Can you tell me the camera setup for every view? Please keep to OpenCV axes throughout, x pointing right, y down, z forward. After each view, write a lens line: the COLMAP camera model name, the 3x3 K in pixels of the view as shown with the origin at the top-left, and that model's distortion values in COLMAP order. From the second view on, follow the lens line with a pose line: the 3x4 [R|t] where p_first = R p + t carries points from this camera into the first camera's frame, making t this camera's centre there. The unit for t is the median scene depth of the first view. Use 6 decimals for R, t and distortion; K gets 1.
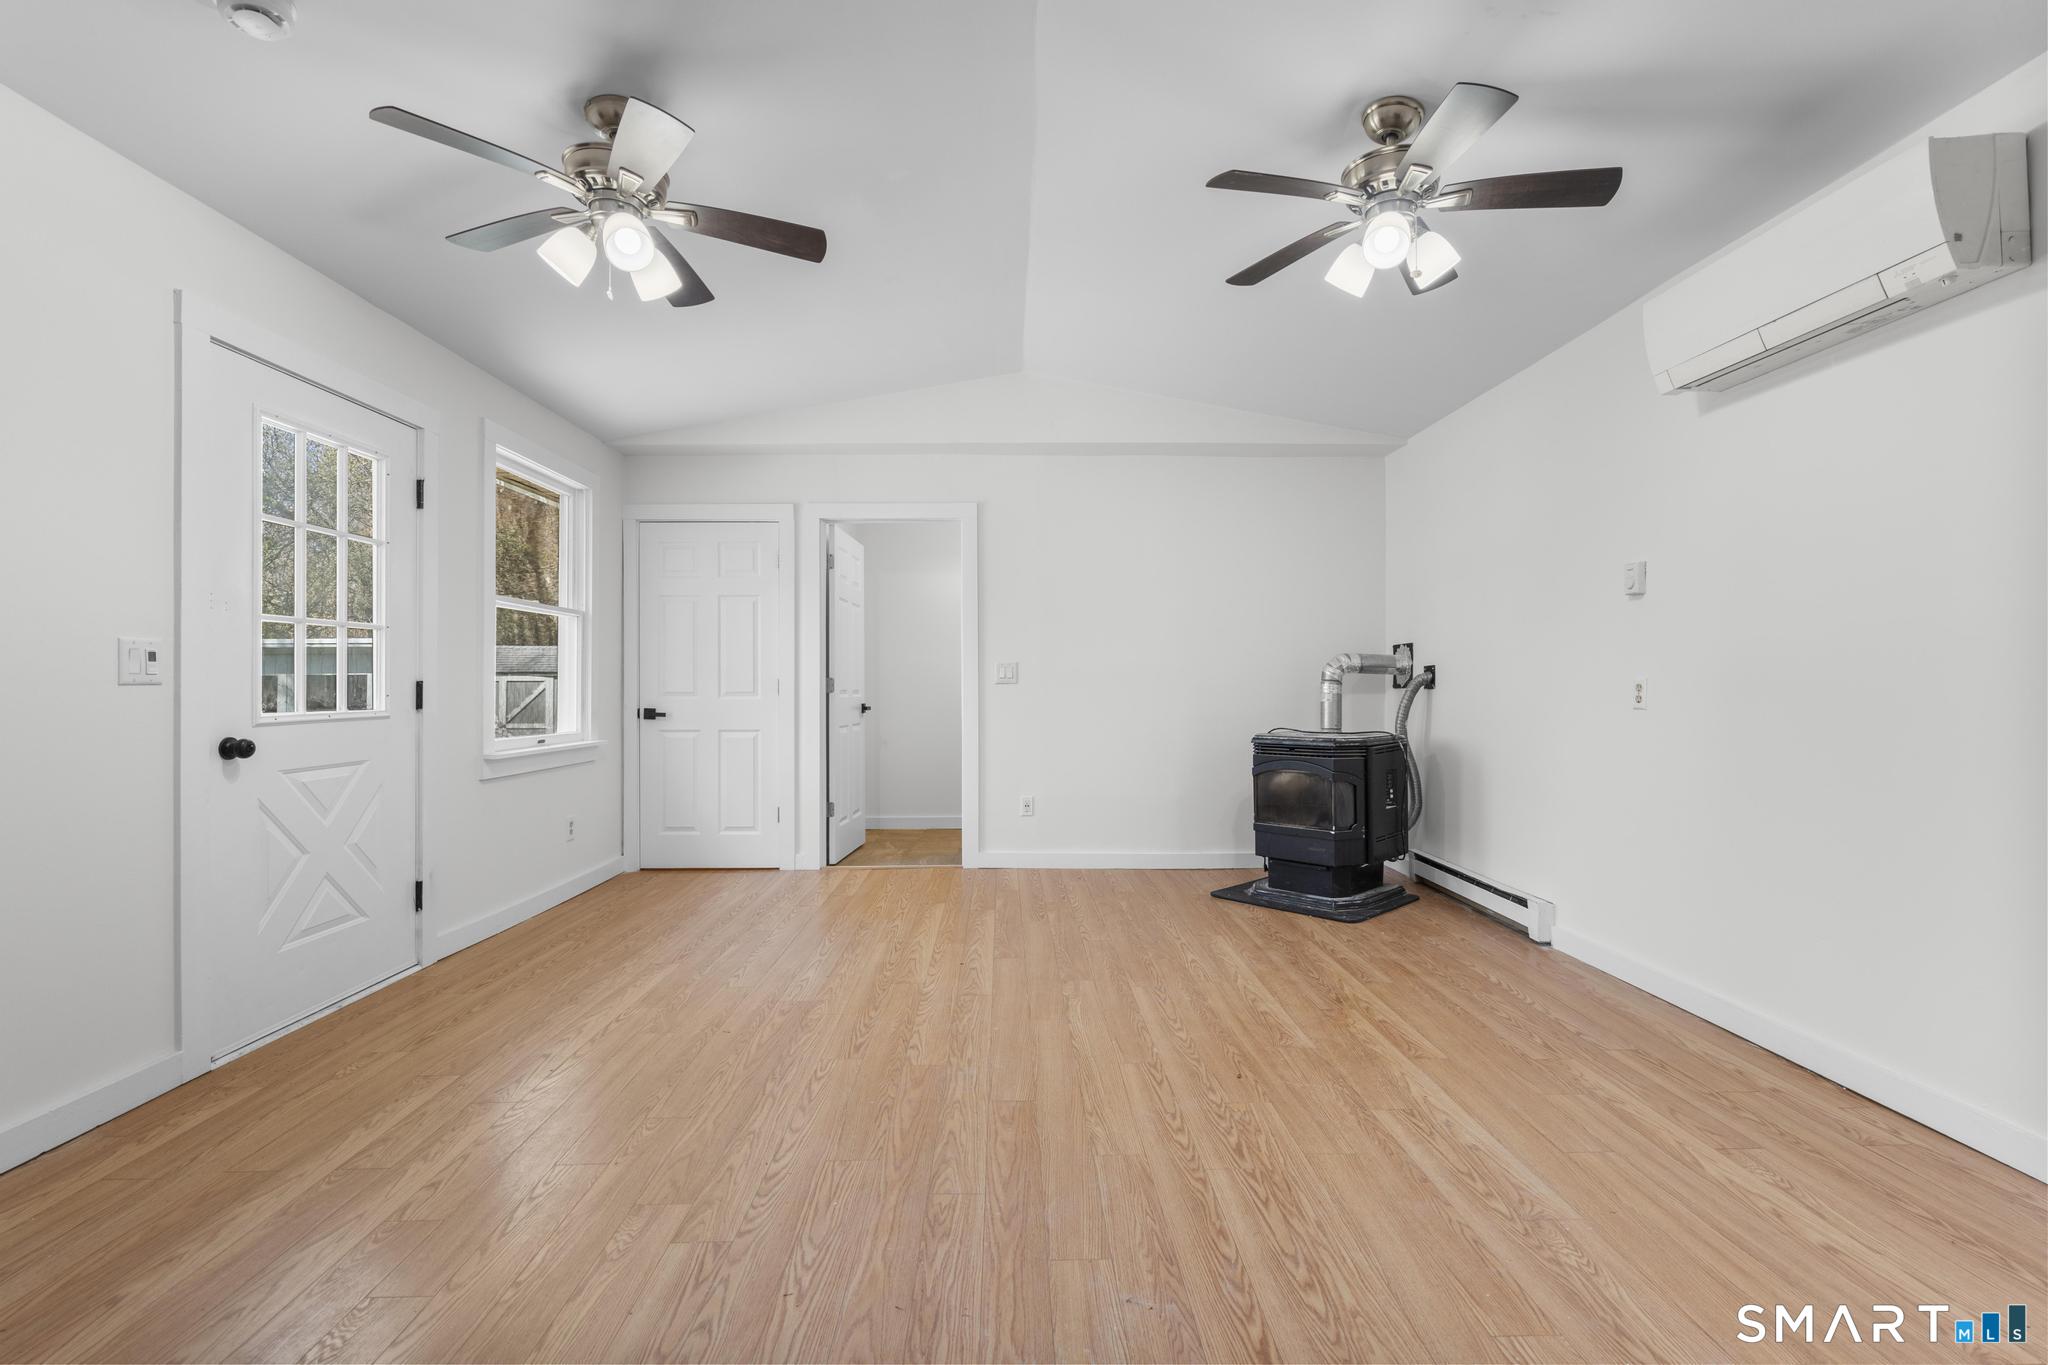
lens RADIAL K [[920.1, 0, 1032.8], [0, 920.1, 675.5], [0, 0, 1]] dist [-0.005256, 0.002708]
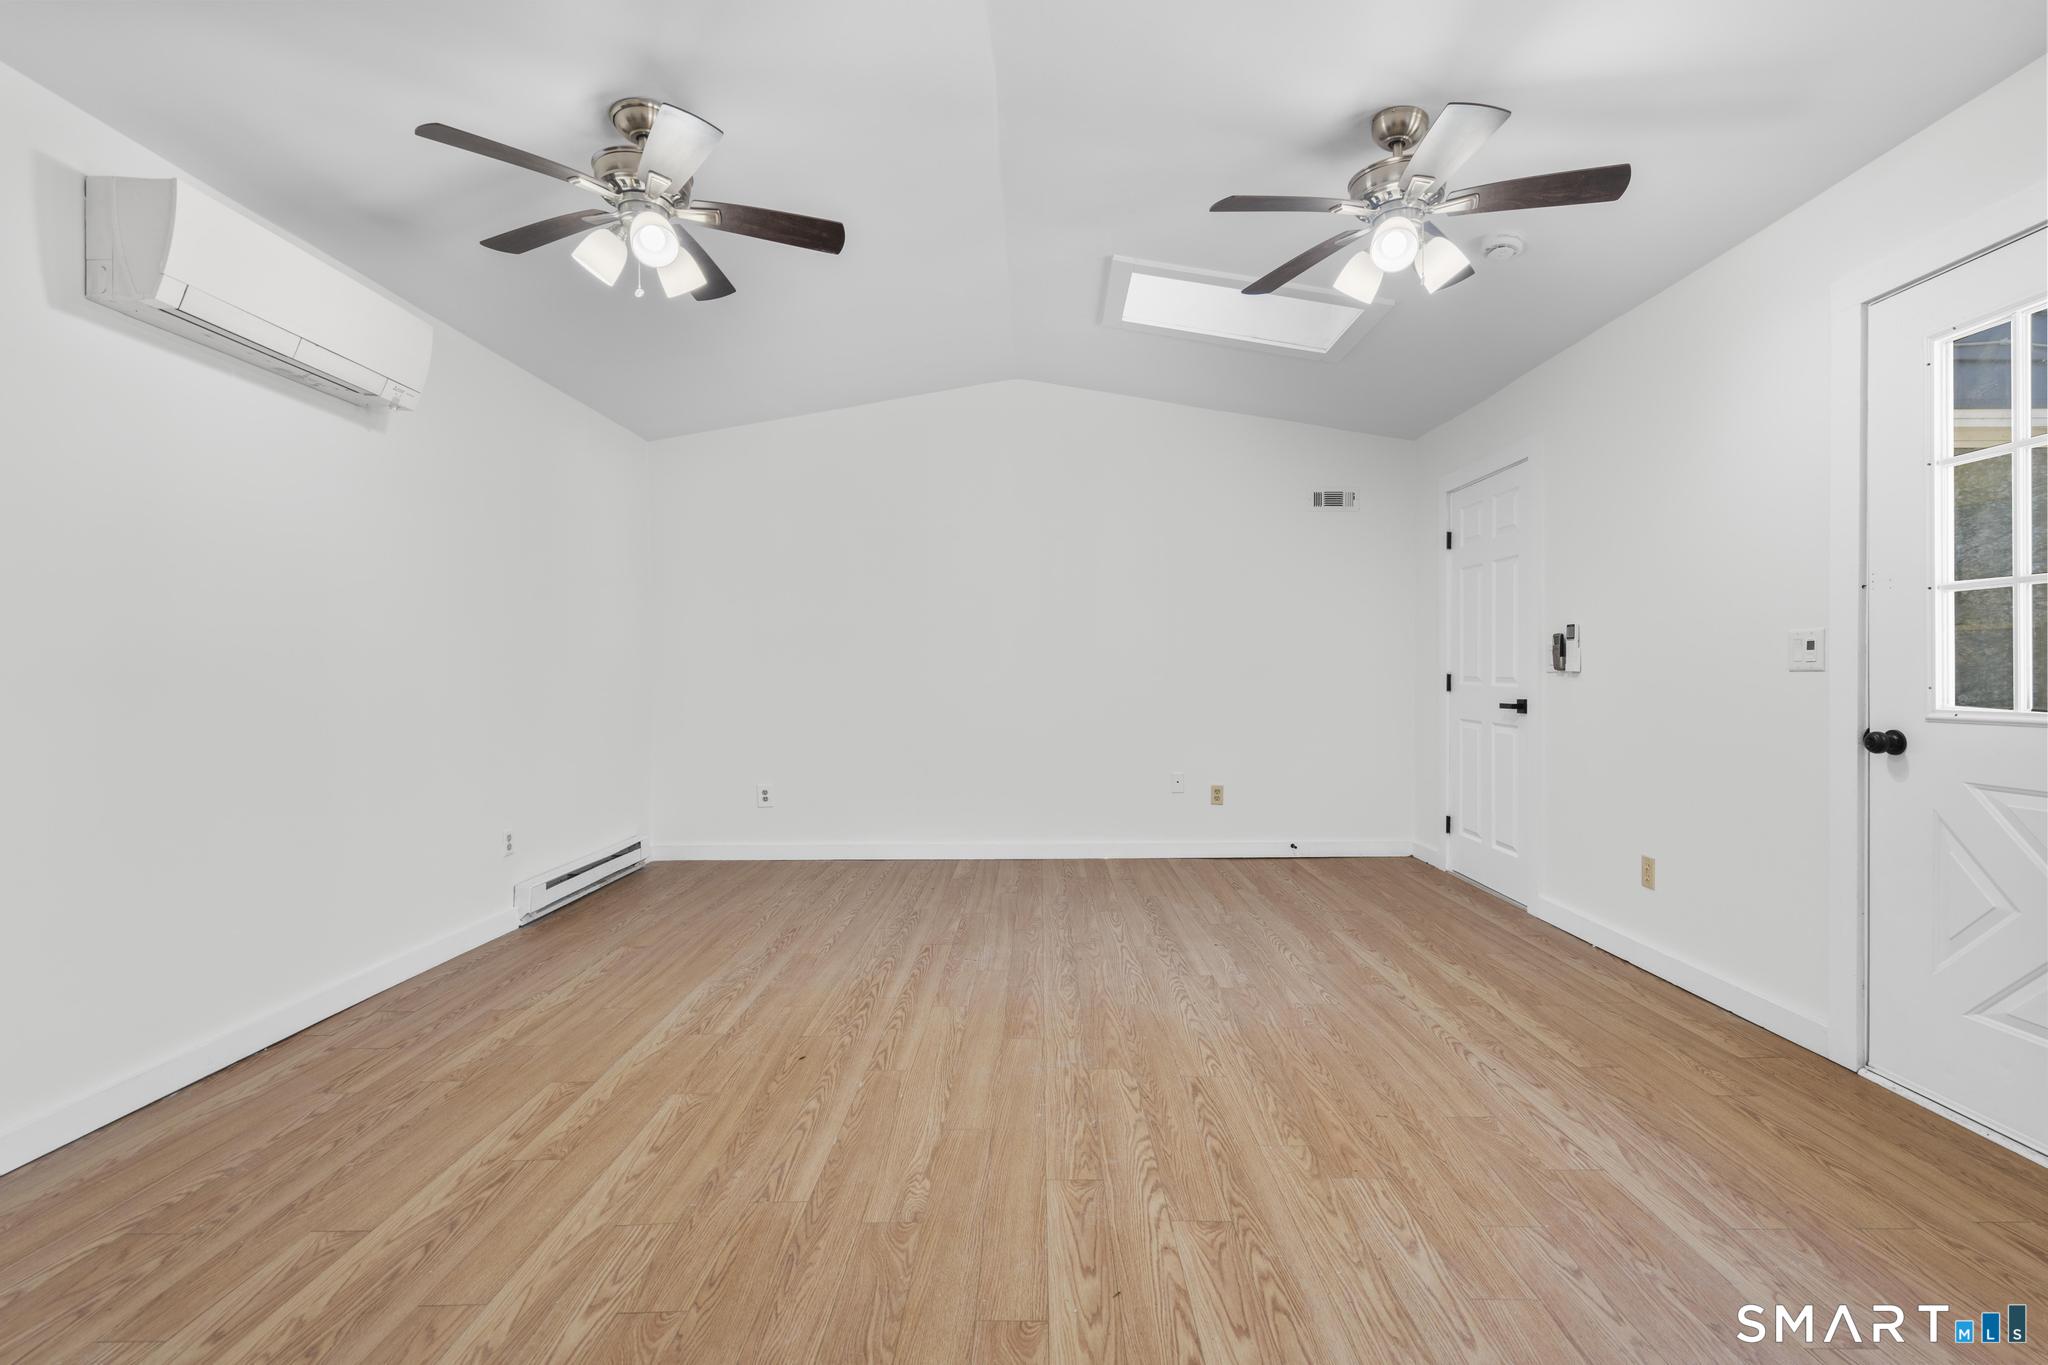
lens RADIAL K [[920.1, 0, 1031.3], [0, 920.1, 683.3], [0, 0, 1]] dist [-0.005256, 0.002708]
pose [[-0.999170, 0.006475, 0.040226, -0.072963], [0.006545, 0.999977, 0.001612, 0.015431], [-0.040214, 0.001874, -0.999189, 1.932462]]
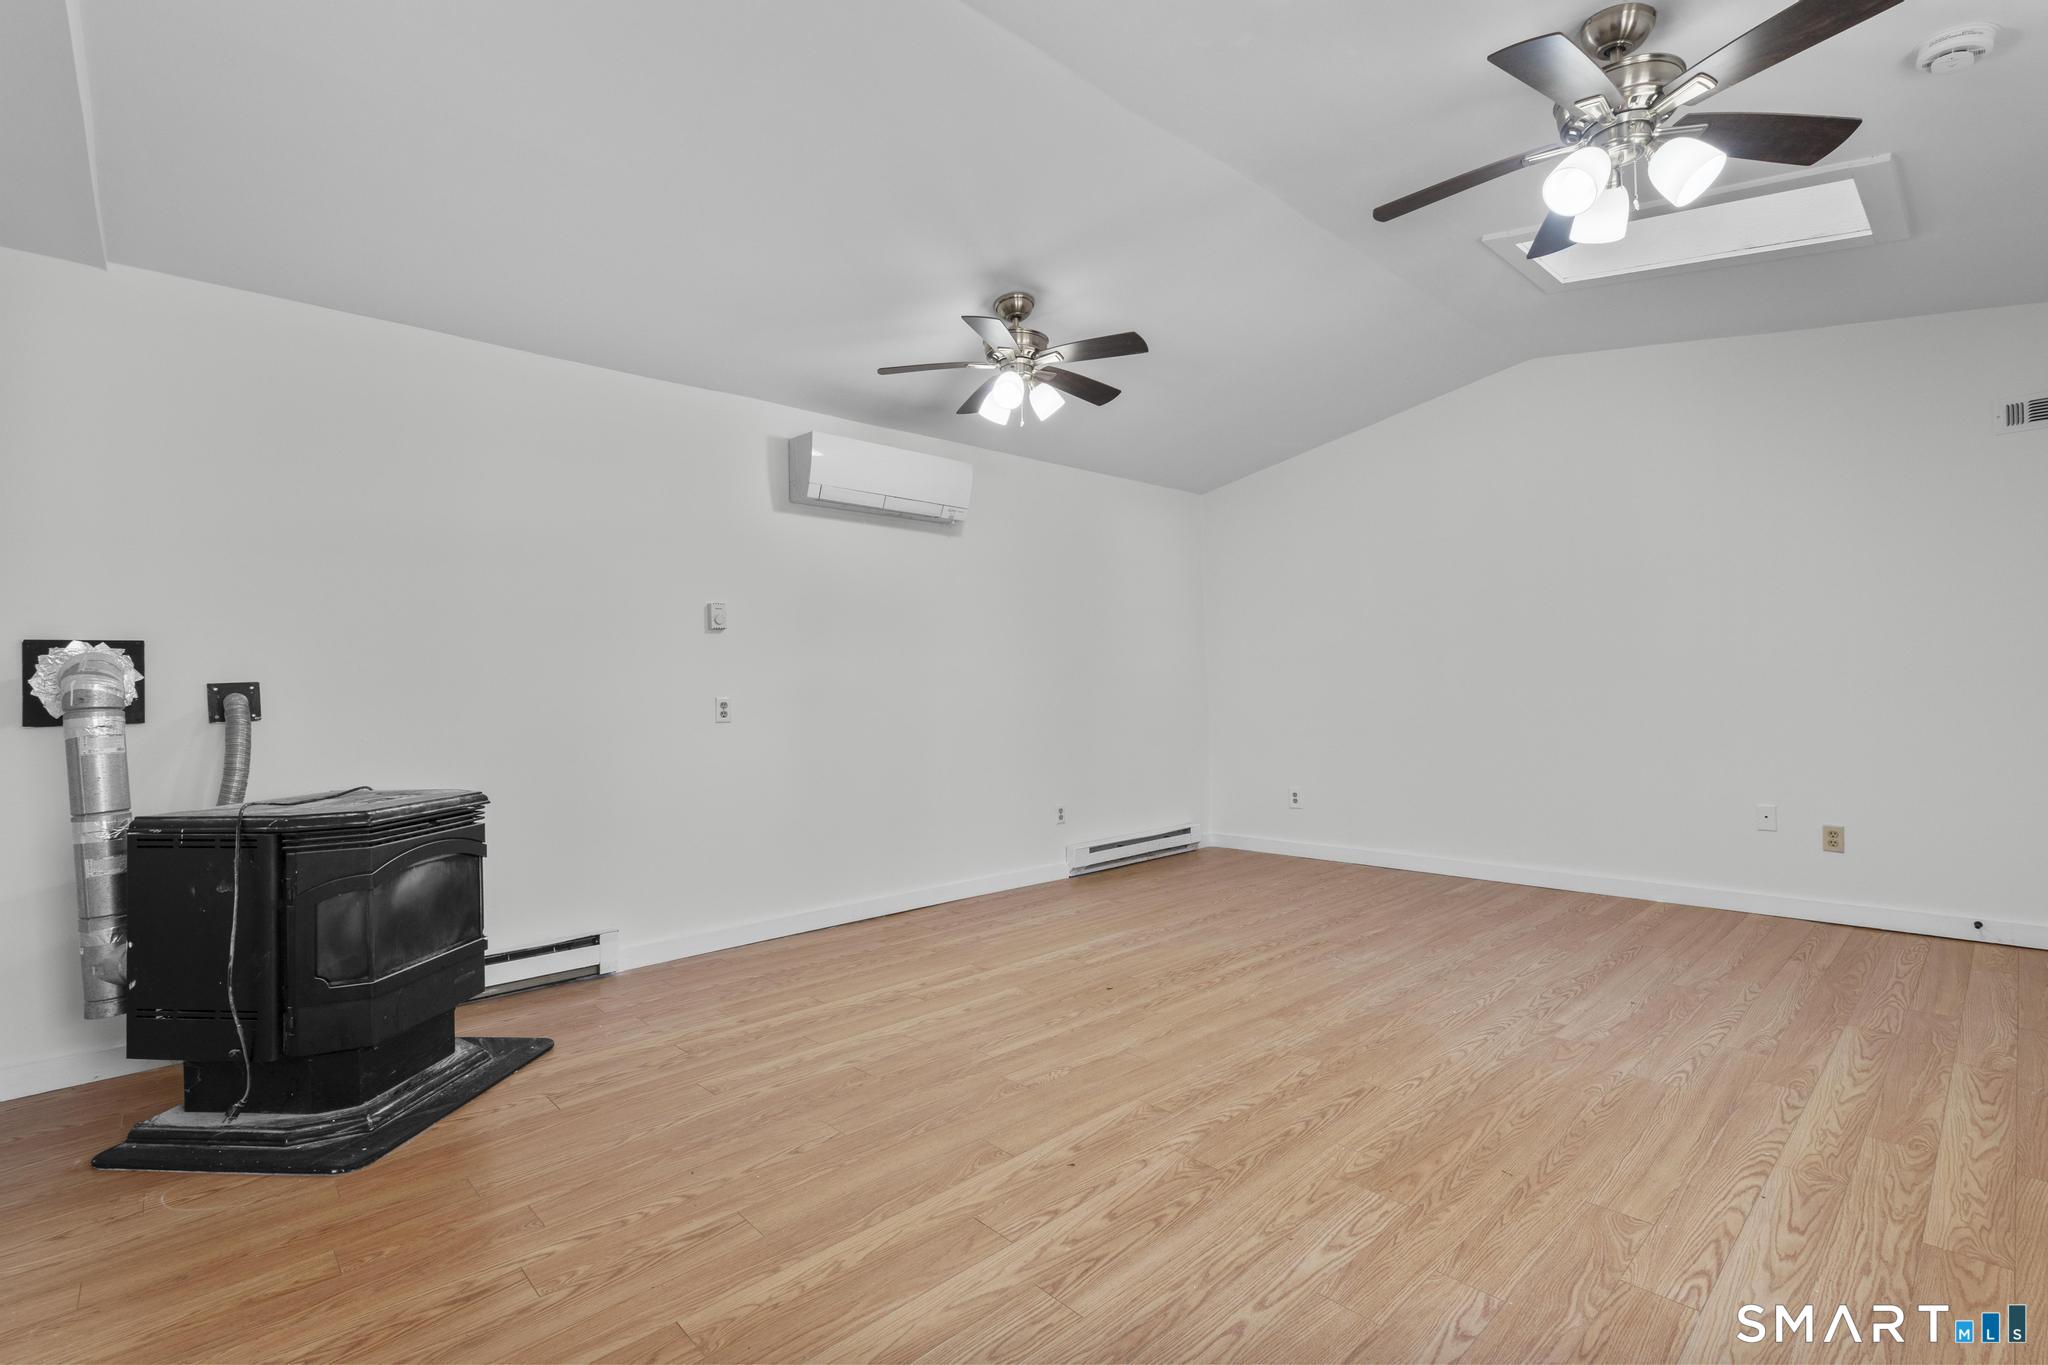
lens RADIAL K [[920.1, 0, 1035.7], [0, 920.1, 683.4], [0, 0, 1]] dist [-0.005256, 0.002708]
pose [[-0.657854, 0.026607, 0.752675, -0.685069], [0.017010, 0.999646, -0.020471, 0.020431], [-0.752953, -0.000664, -0.658073, 1.871224]]
